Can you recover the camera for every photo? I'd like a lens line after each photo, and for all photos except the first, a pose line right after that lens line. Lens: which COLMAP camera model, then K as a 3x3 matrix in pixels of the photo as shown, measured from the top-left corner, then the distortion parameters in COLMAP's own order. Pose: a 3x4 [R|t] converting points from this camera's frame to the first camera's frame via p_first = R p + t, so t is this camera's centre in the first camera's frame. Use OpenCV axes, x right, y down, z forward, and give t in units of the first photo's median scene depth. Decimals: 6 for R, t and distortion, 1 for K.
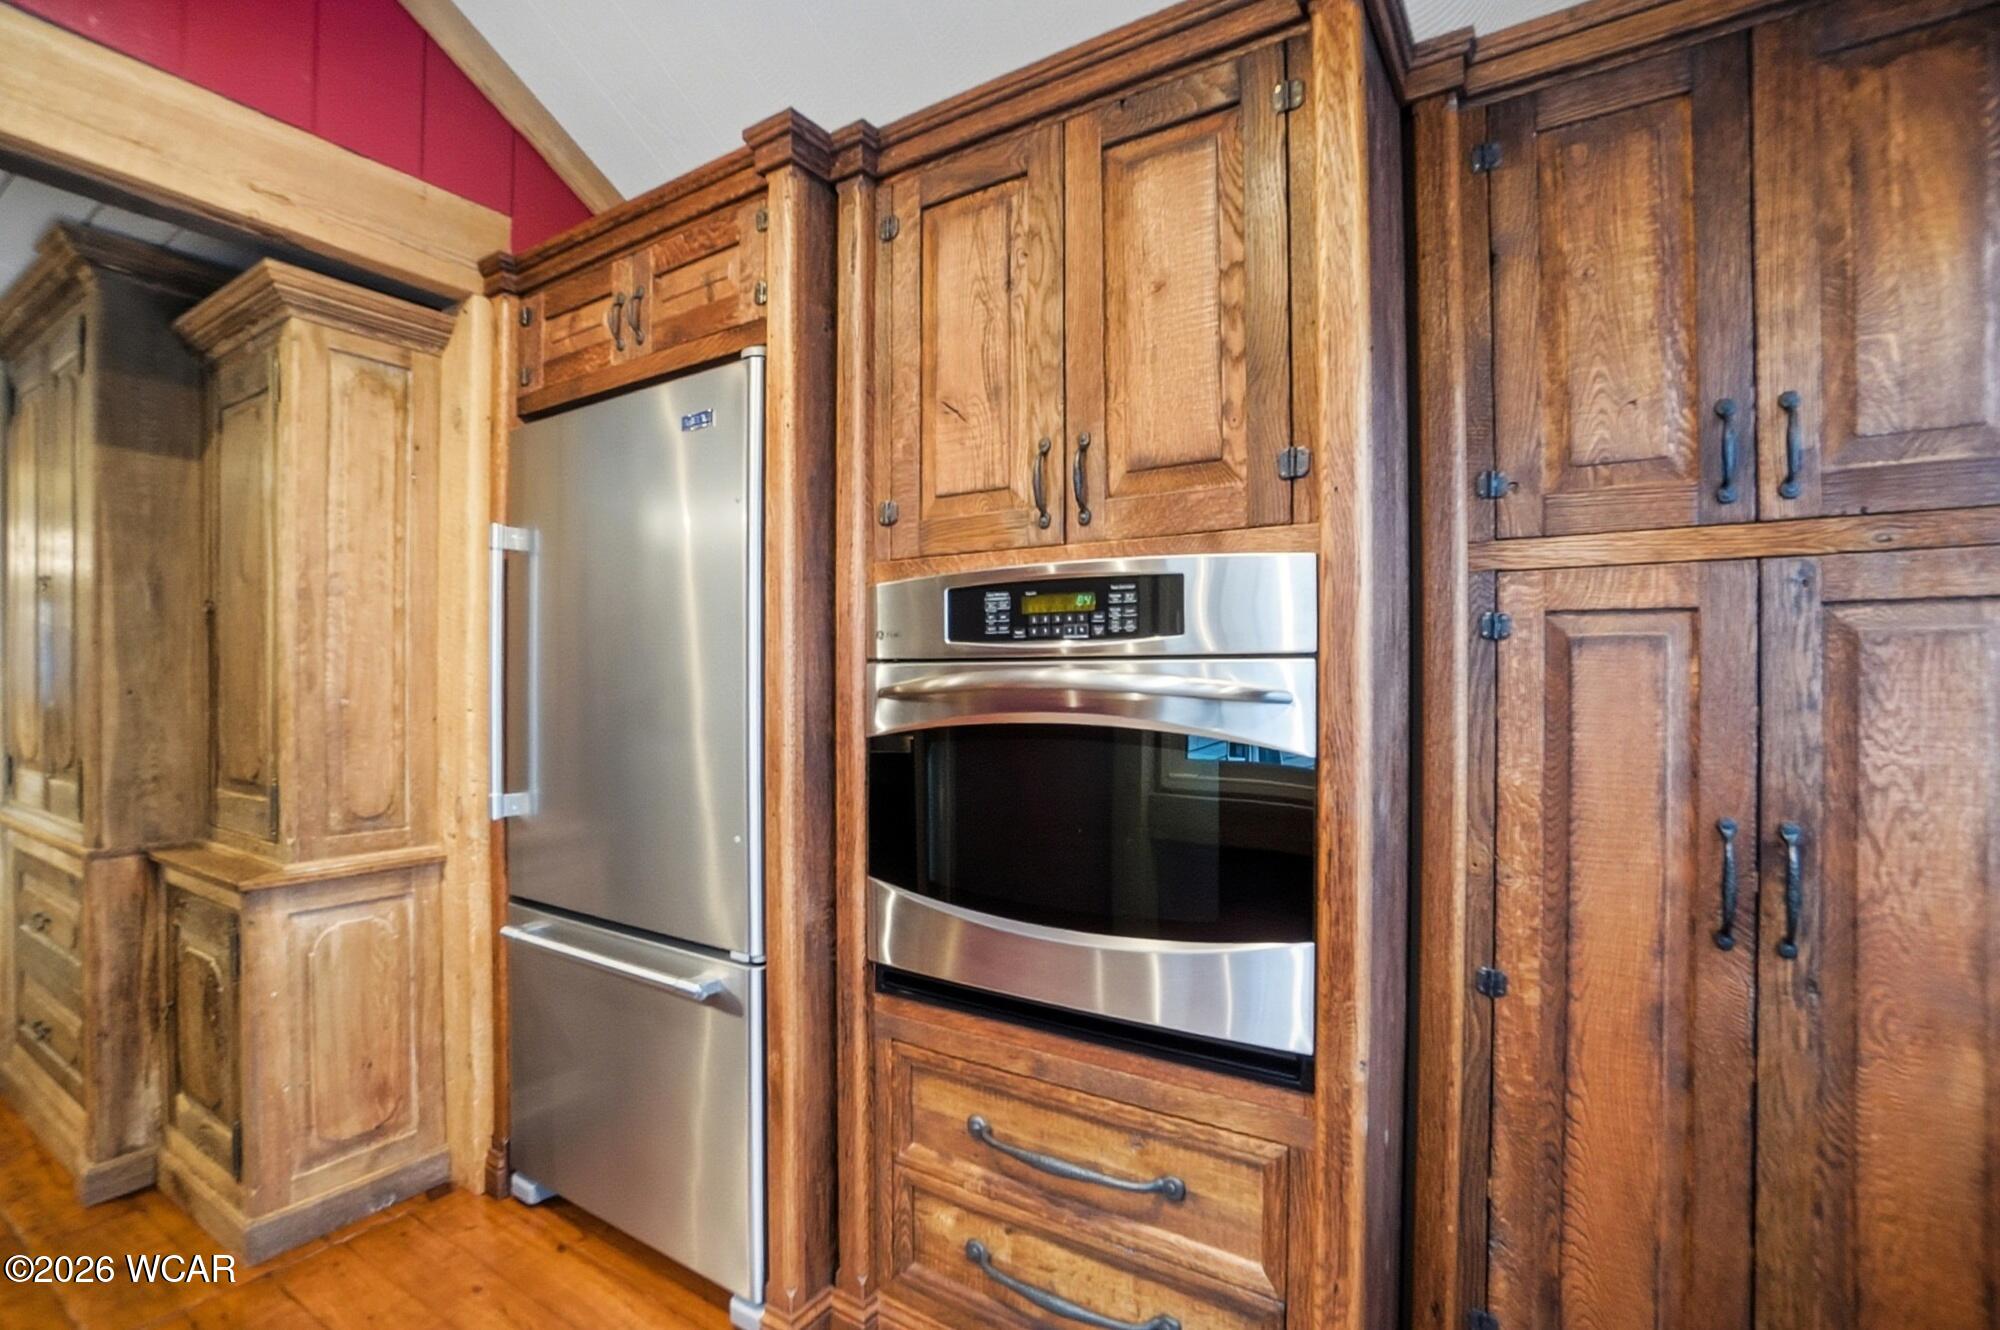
lens RADIAL K [[900.0, 0, 993.1], [0, 900.0, 681.0], [0, 0, 1]] dist [-0.059735, 0.021338]
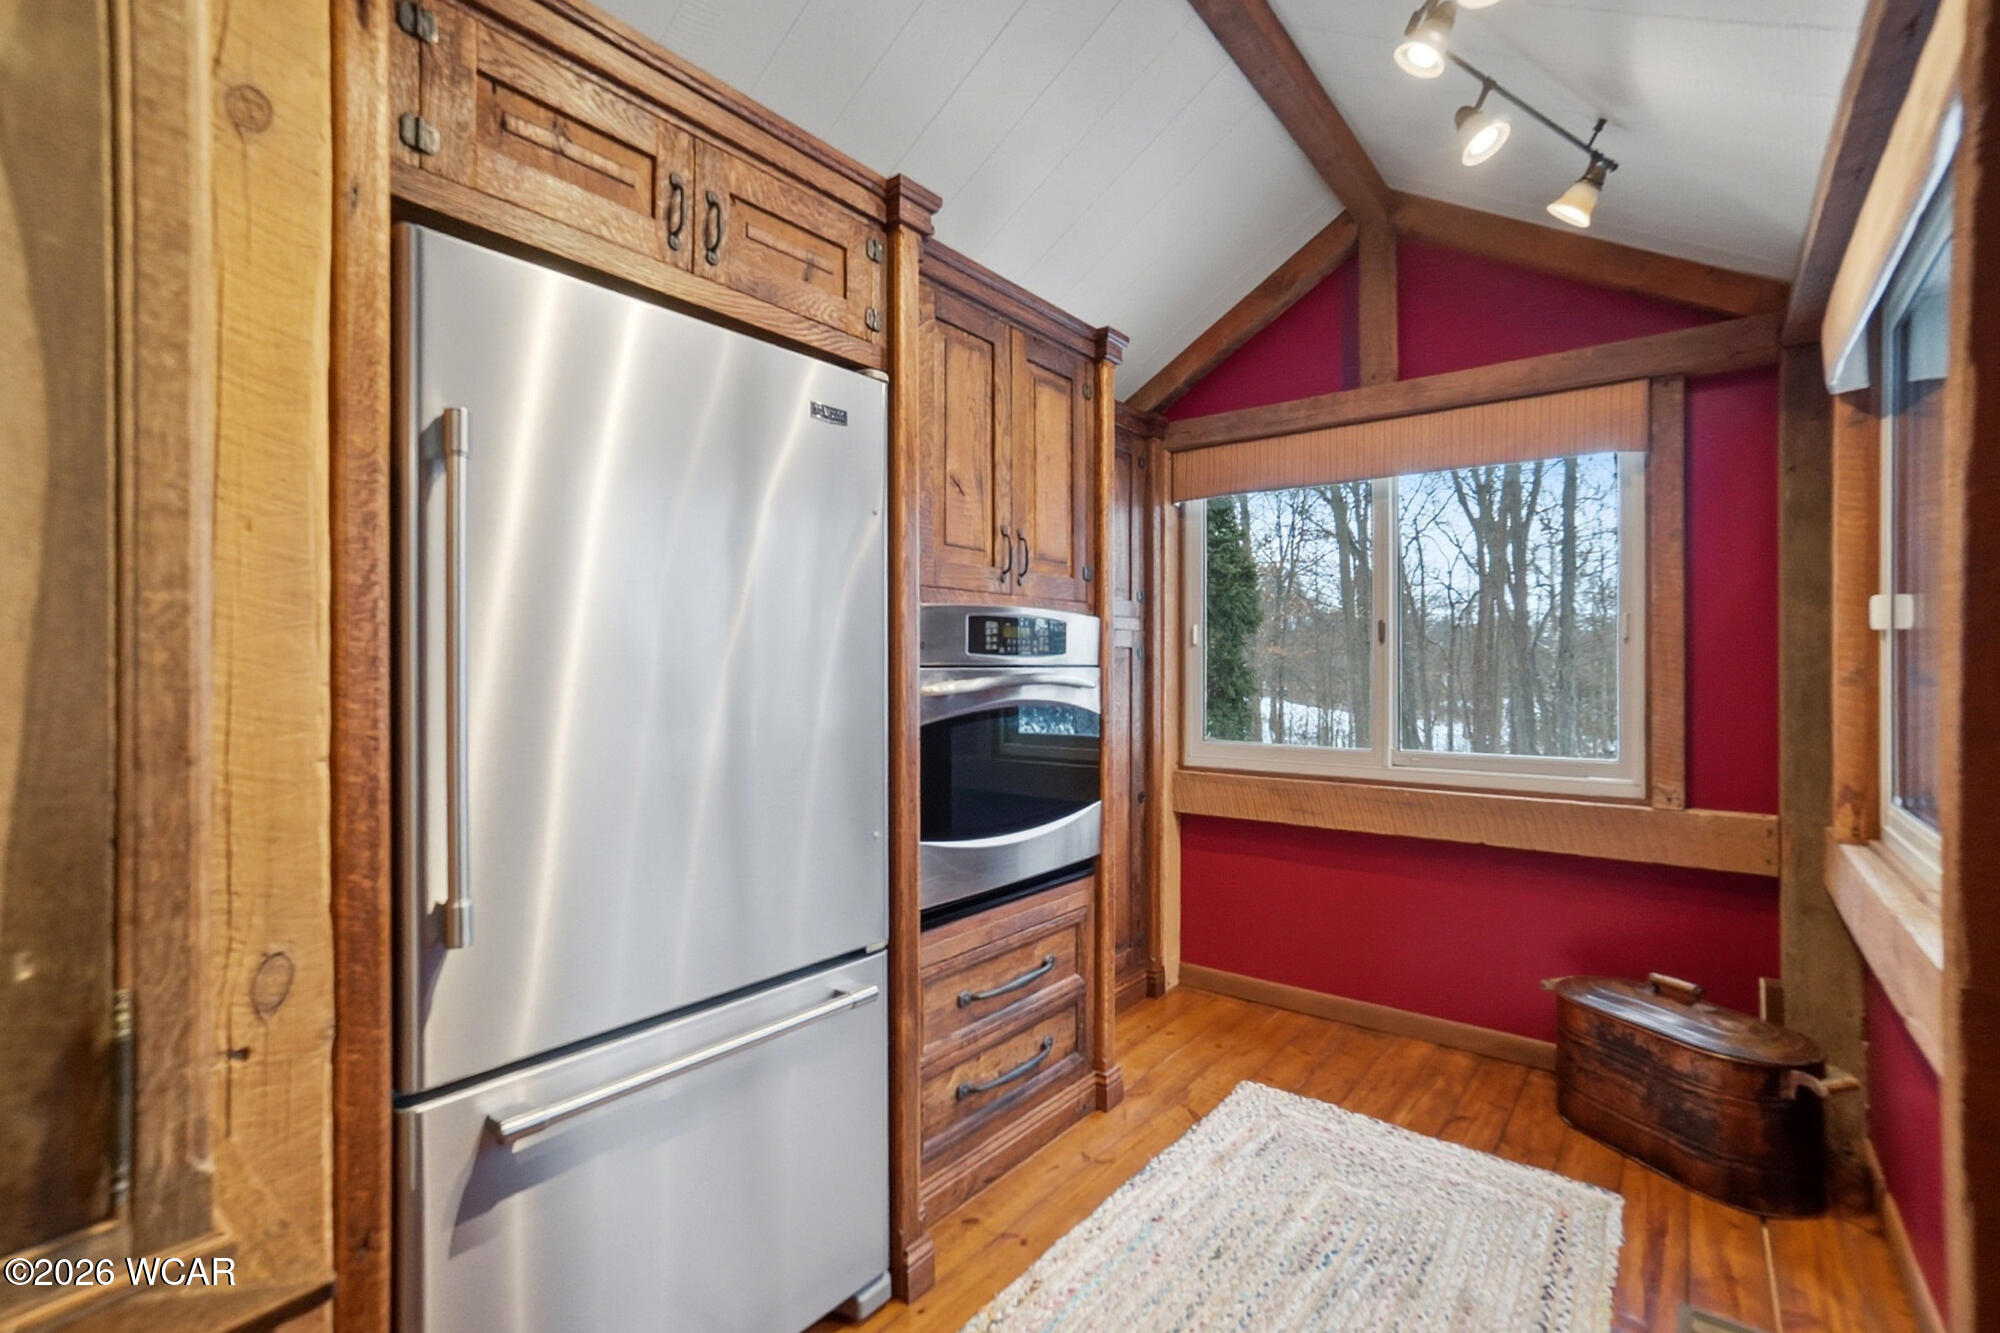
lens RADIAL K [[859.6, 0, 1000.0], [0, 859.6, 666.5], [0, 0, 1]] dist [-0.001042, -0.000189]
pose [[0.126026, -0.001624, 0.992026, -1.420193], [0.000543, 0.999999, 0.001568, -0.025712], [-0.992027, 0.000341, 0.126027, 0.804731]]
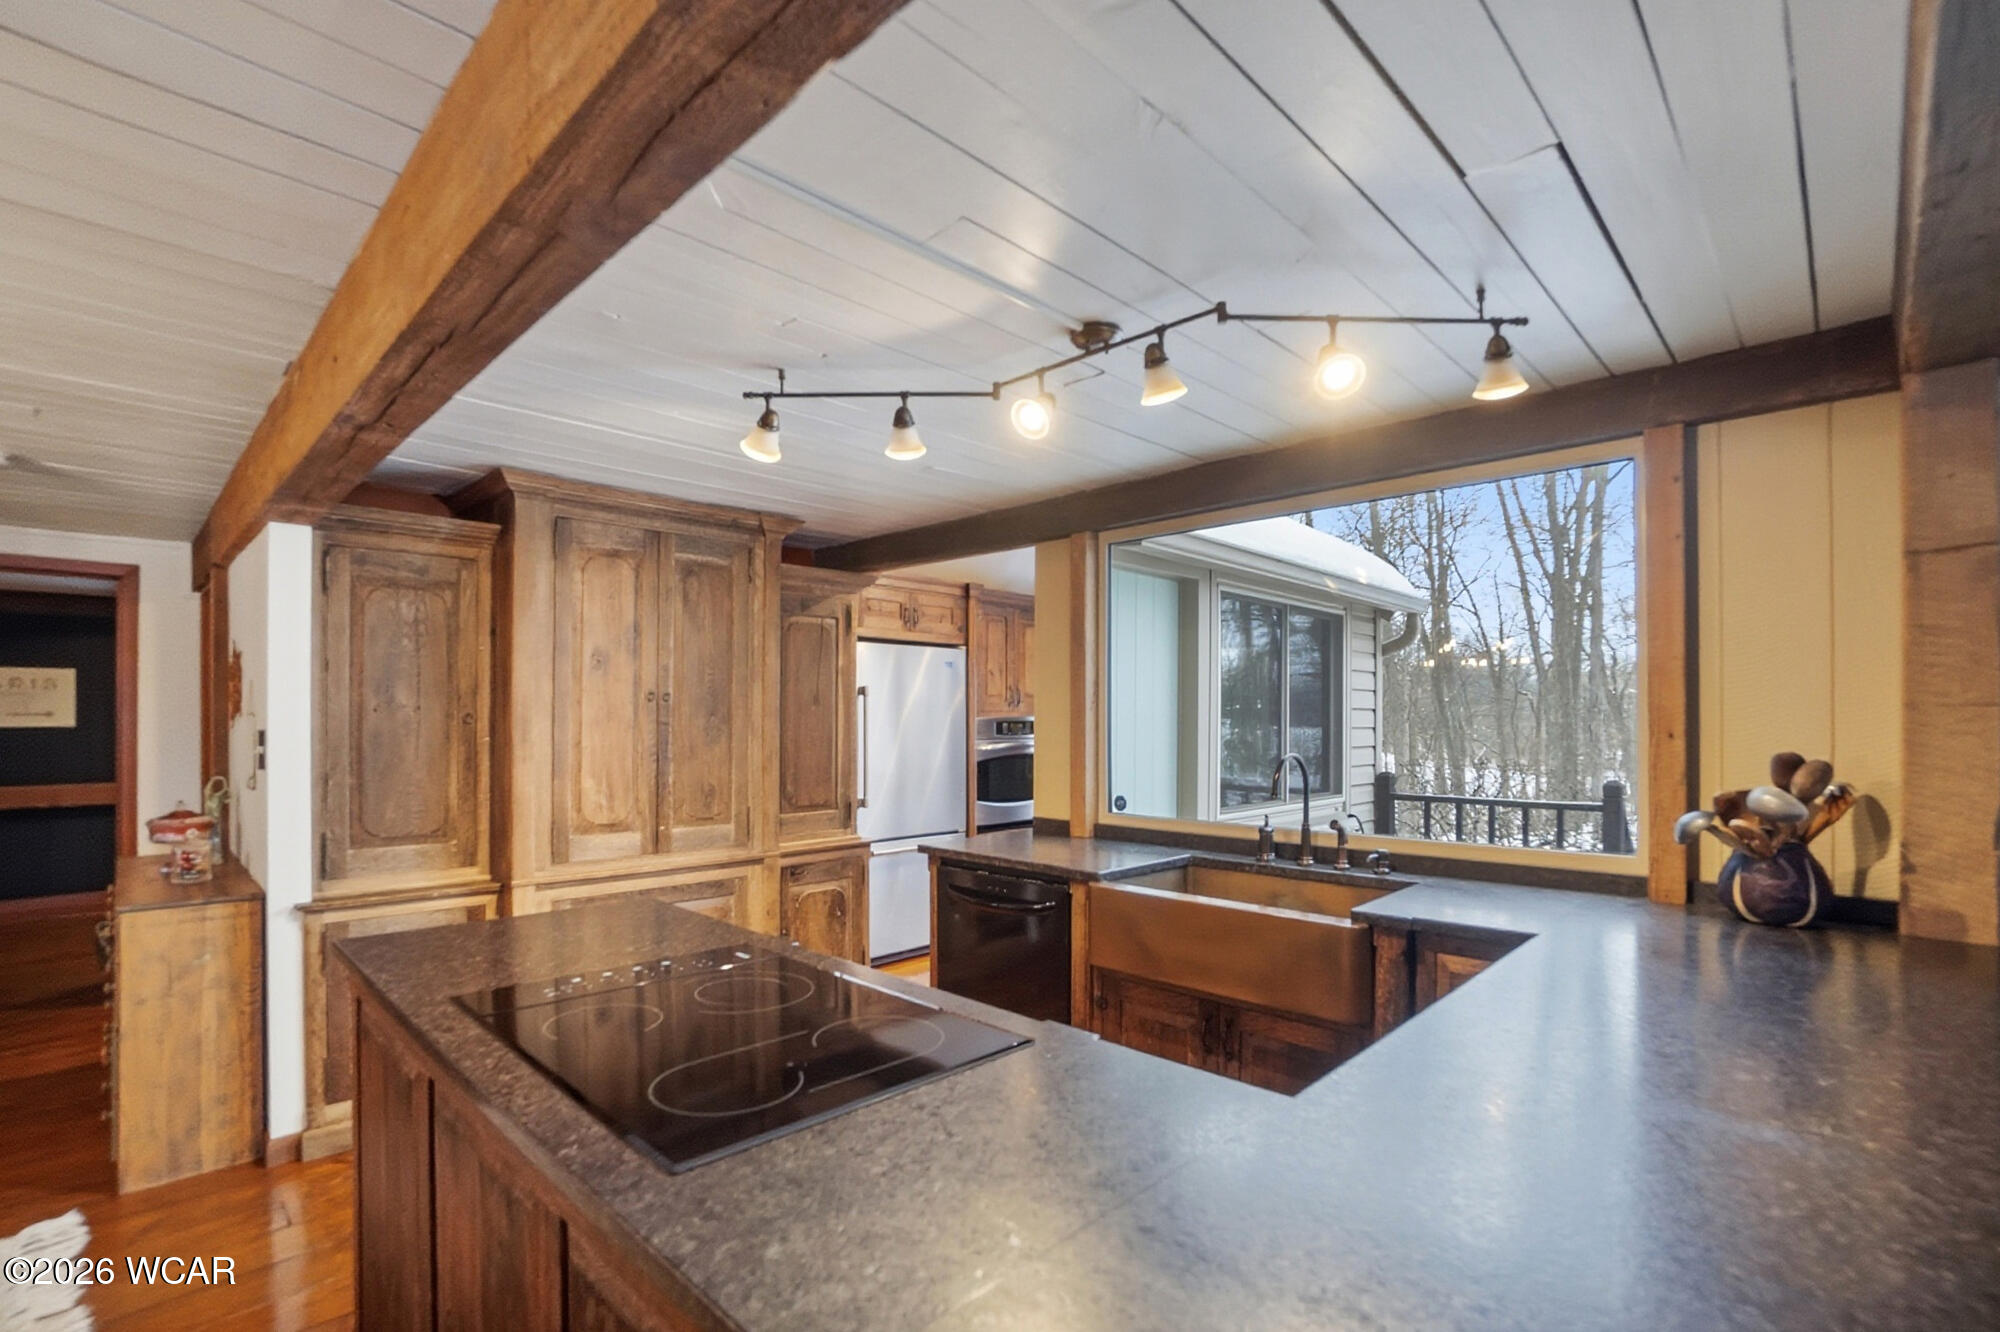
lens RADIAL K [[900.0, 0, 993.1], [0, 900.0, 682.0], [0, 0, 1]] dist [-0.059735, 0.021338]
pose [[0.250662, 0.035878, 0.967410, -3.952886], [0.001766, 0.999294, -0.037519, -0.131268], [-0.968073, 0.011113, 0.250422, 0.031919]]
